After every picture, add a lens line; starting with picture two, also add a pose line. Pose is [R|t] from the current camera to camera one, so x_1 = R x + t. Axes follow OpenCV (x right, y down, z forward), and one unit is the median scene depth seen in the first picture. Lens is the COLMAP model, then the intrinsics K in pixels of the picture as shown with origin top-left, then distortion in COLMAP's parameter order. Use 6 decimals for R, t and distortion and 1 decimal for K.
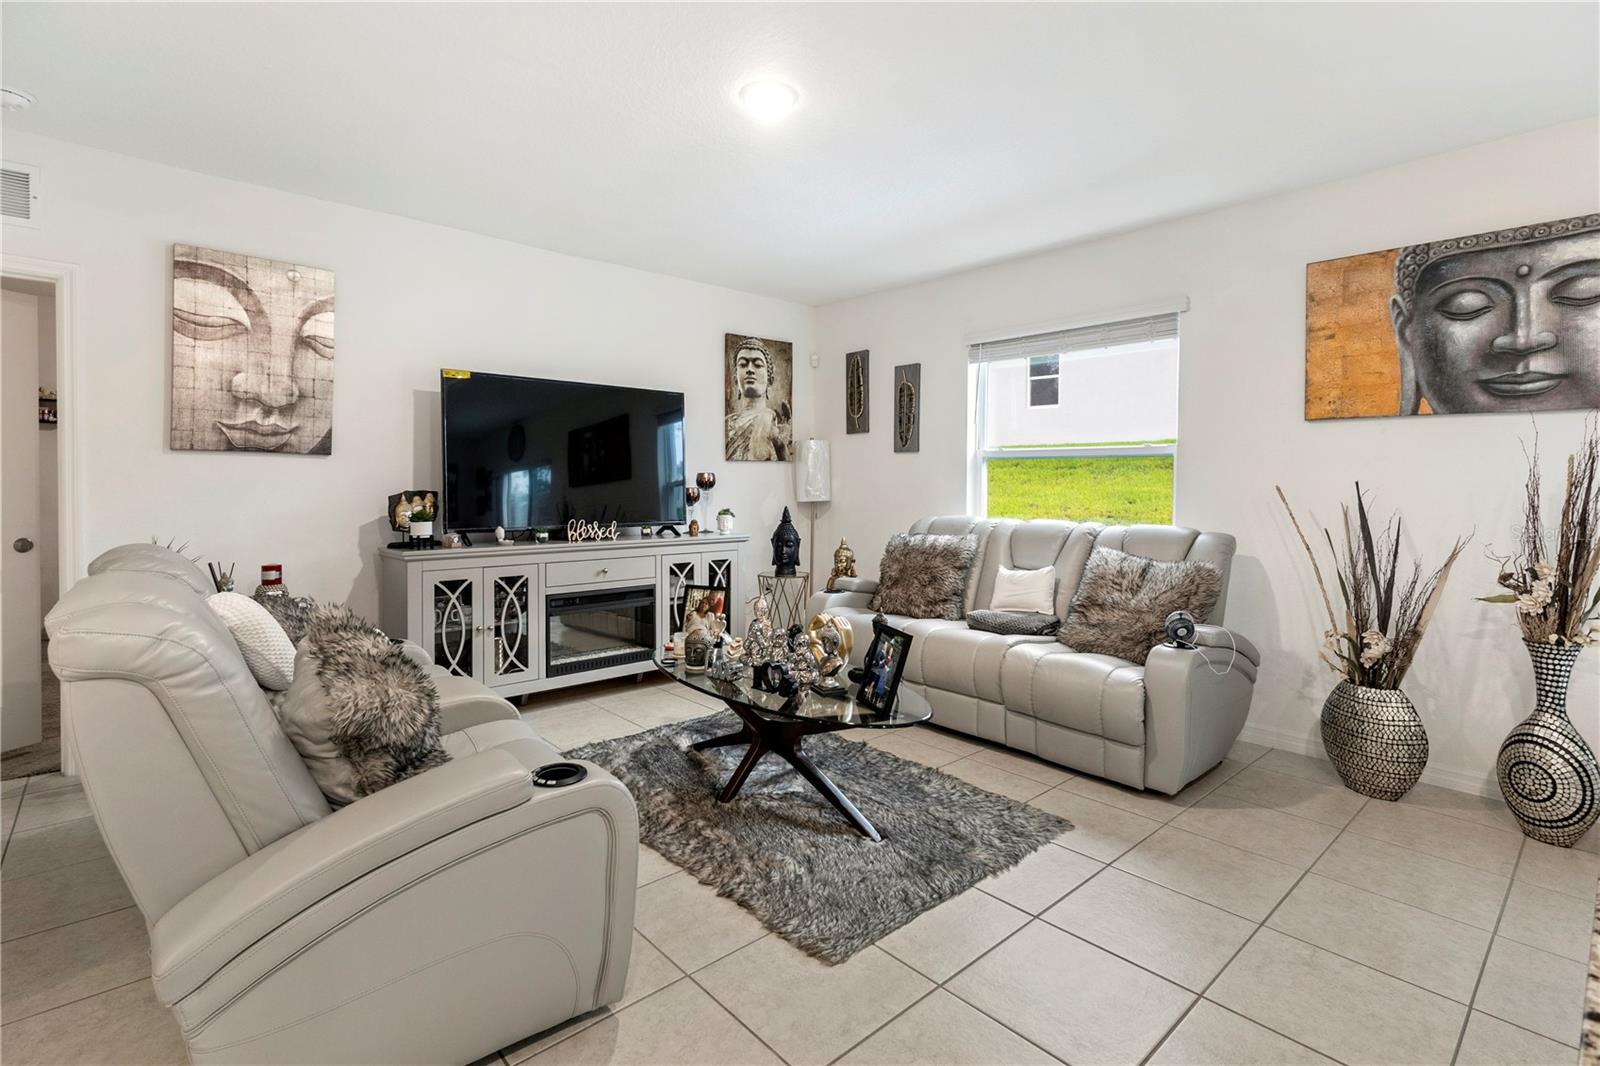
lens RADIAL K [[755.5, 0, 803.7], [0, 755.5, 508.7], [0, 0, 1]] dist [0.004976, 0.000778]
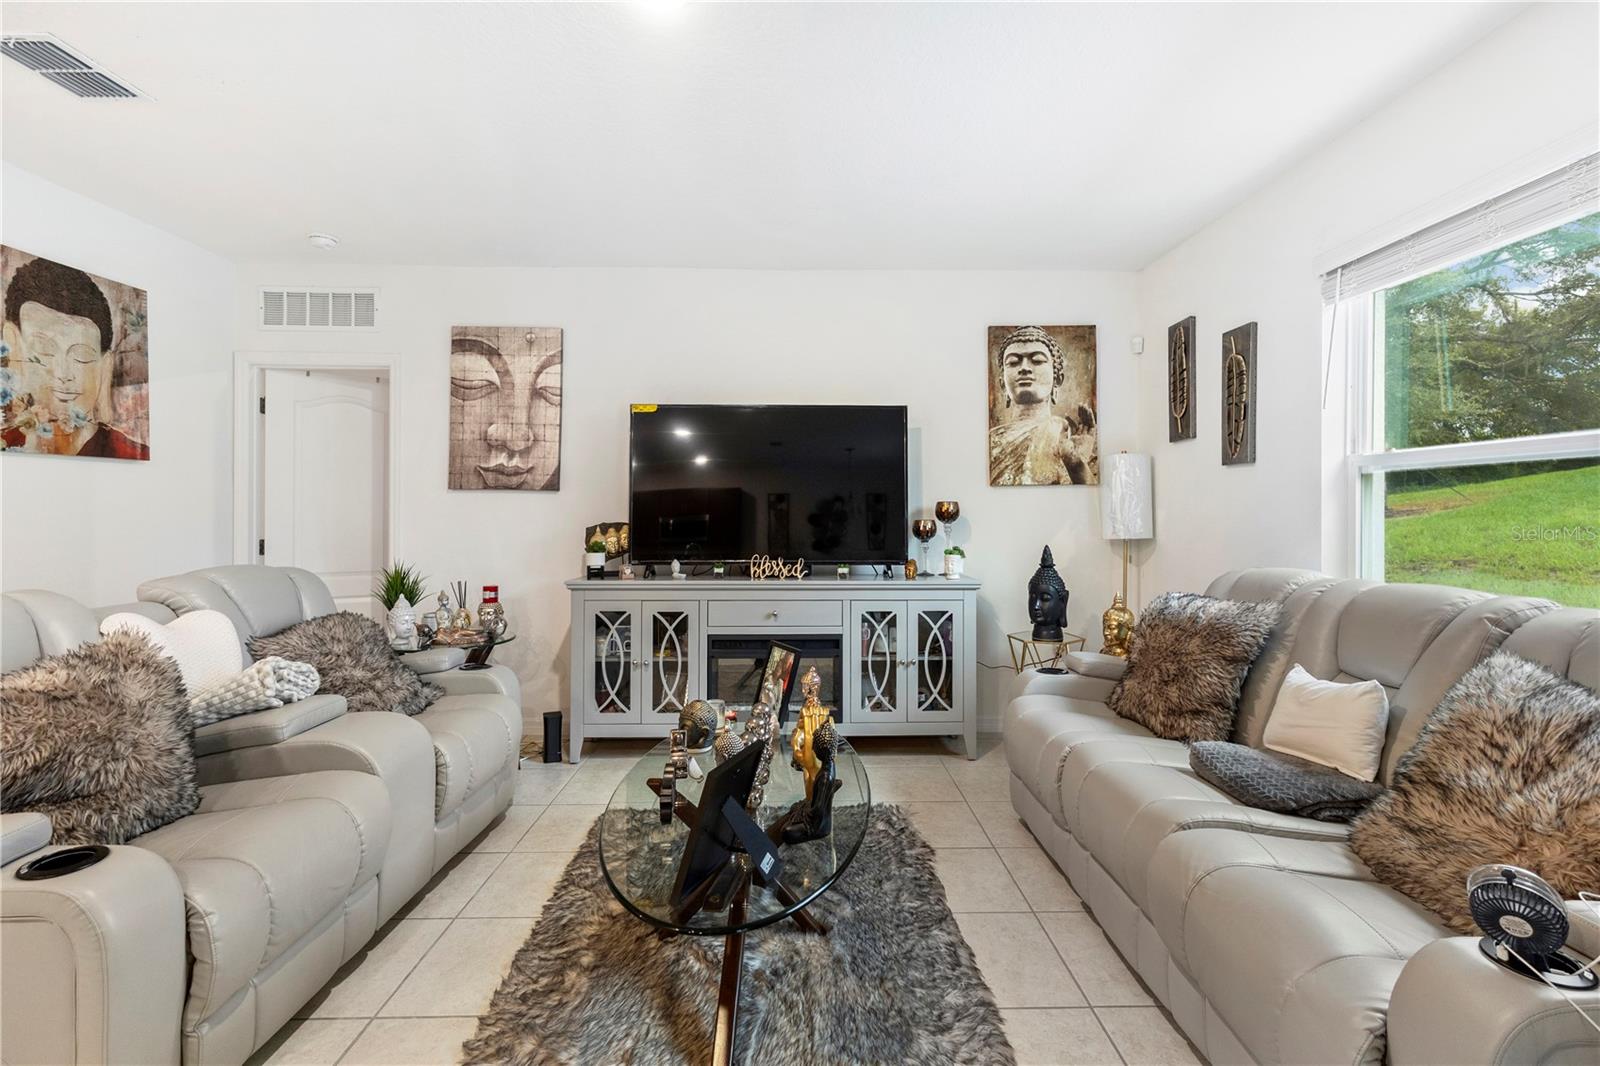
lens RADIAL K [[741.6, 0, 802.5], [0, 741.6, 524.8], [0, 0, 1]] dist [-0.011327, 0.008402]
pose [[0.757202, 0.005063, -0.653162, 0.320193], [-0.018894, 0.999721, -0.014155, -0.010003], [0.652908, 0.023059, 0.757086, 0.350947]]
